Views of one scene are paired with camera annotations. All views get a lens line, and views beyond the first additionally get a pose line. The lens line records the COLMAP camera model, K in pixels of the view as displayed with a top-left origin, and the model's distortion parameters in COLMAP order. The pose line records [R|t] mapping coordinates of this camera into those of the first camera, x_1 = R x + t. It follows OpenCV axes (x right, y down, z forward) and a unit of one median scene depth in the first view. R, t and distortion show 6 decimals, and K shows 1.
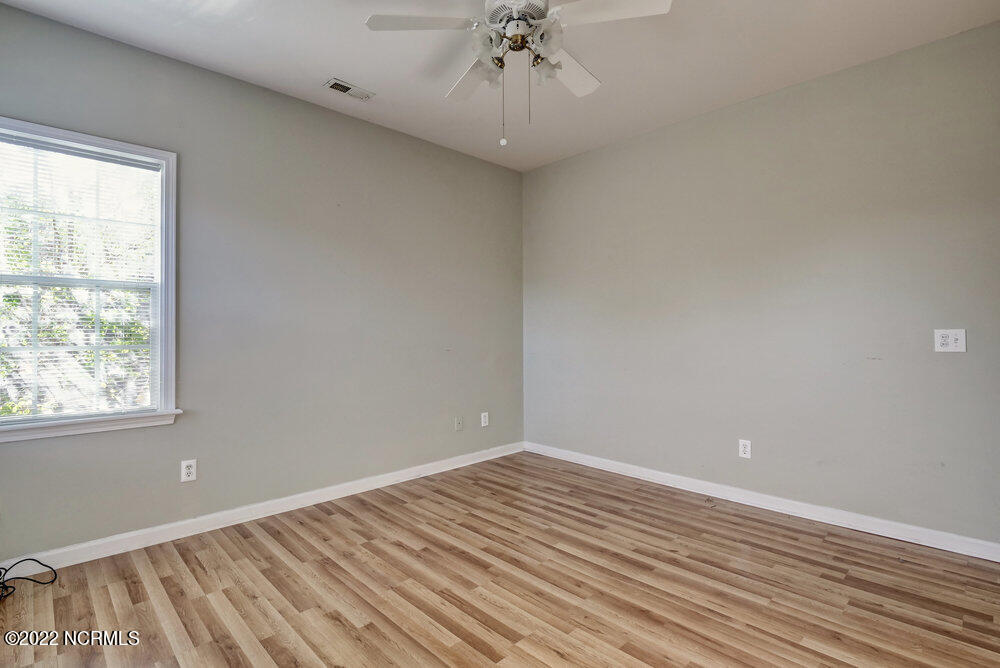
lens RADIAL K [[490.4, 0, 498.5], [0, 490.4, 335.0], [0, 0, 1]] dist [-0.008659, -0.002222]
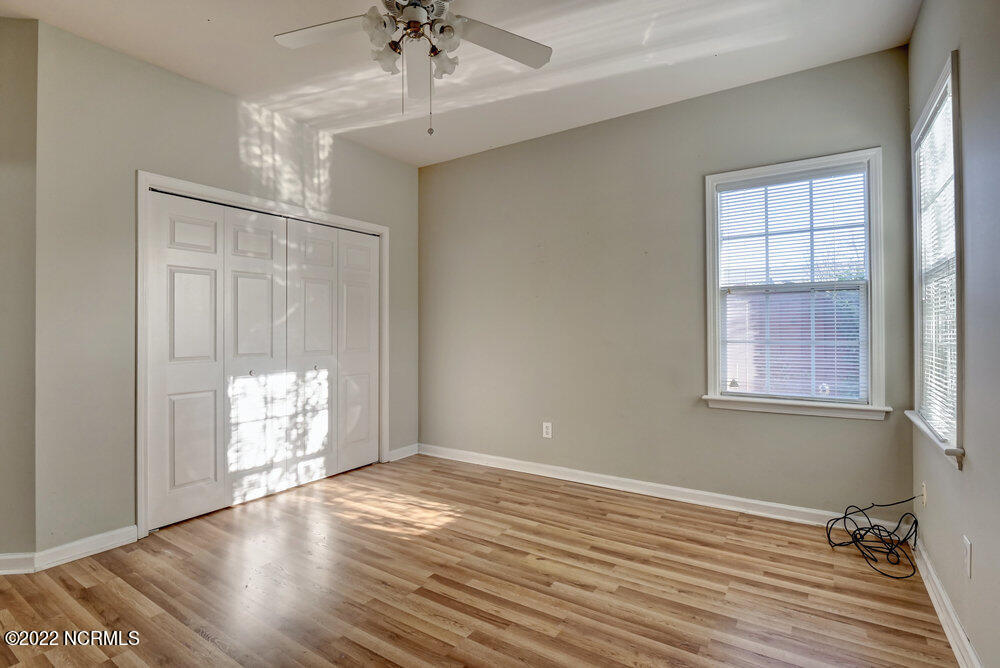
lens RADIAL K [[490.4, 0, 495.0], [0, 490.4, 324.0], [0, 0, 1]] dist [-0.008659, -0.002222]
pose [[-0.978332, 0.007340, -0.206911, 0.087566], [0.007080, 0.999973, 0.001997, -0.023227], [0.206920, 0.000489, -0.978358, 1.944457]]
